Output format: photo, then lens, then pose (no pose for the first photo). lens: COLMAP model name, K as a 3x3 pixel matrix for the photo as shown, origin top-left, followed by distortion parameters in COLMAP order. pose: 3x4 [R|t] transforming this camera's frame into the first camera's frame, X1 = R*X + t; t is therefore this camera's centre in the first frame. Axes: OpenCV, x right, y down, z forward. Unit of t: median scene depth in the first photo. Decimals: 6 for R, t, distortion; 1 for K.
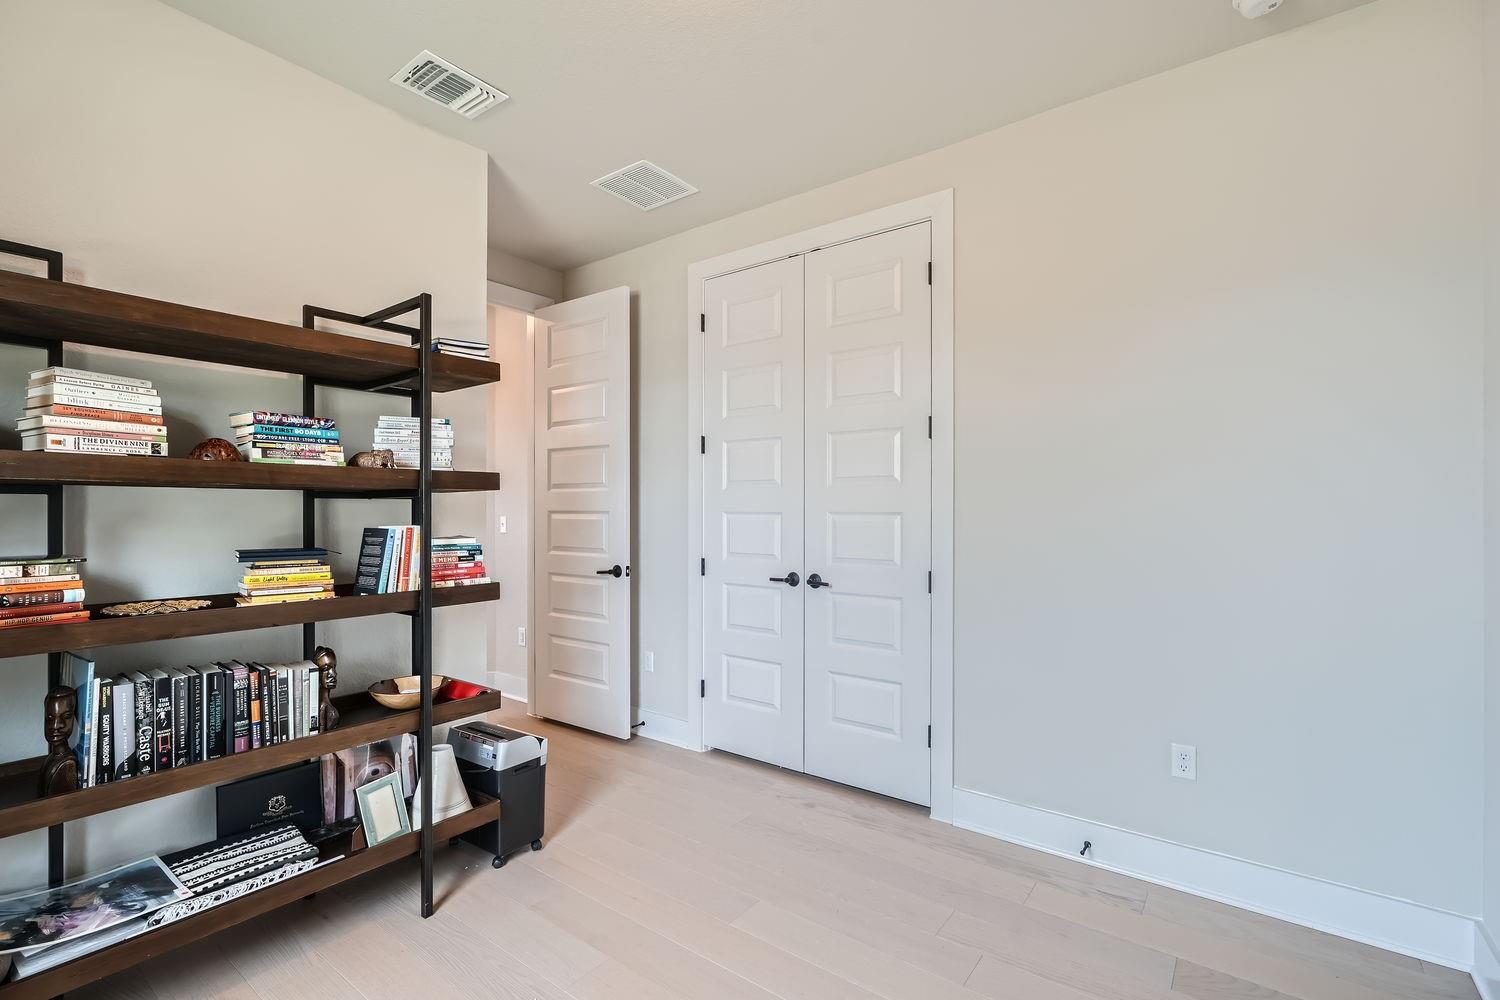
lens RADIAL K [[679.0, 0, 751.3], [0, 679.0, 509.7], [0, 0, 1]] dist [-0.003213, 0.001385]
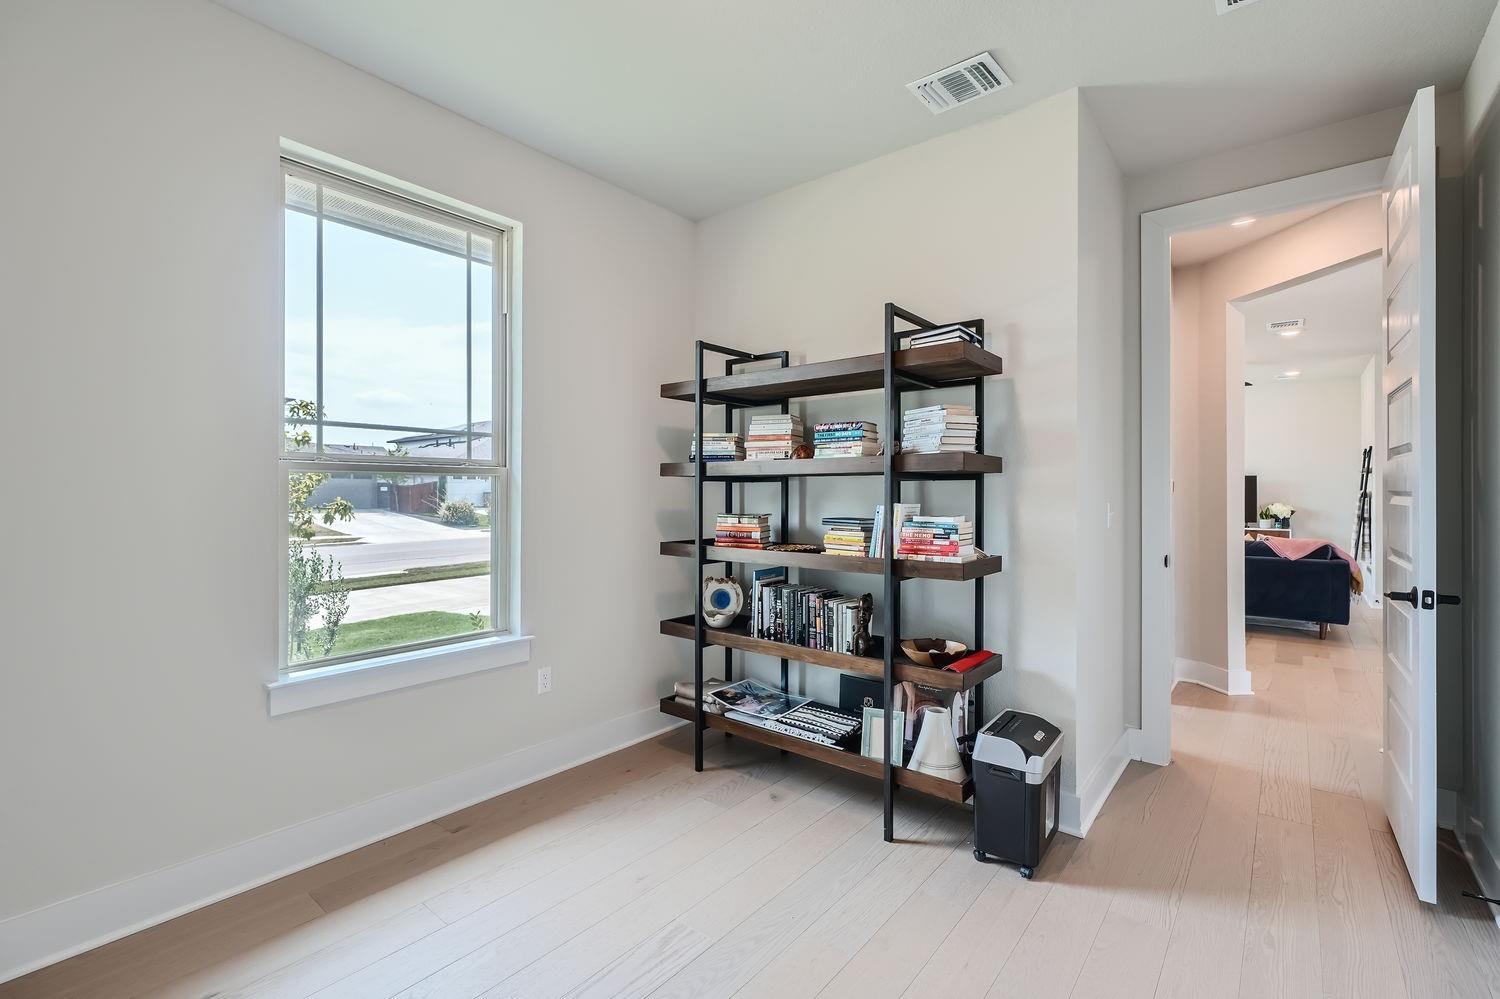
lens RADIAL K [[679.0, 0, 751.0], [0, 679.0, 489.5], [0, 0, 1]] dist [-0.003213, 0.001385]
pose [[-0.044895, -0.001486, -0.998991, 0.747922], [0.001512, 0.999998, -0.001555, 0.000842], [0.998991, -0.001580, -0.044893, 0.887142]]
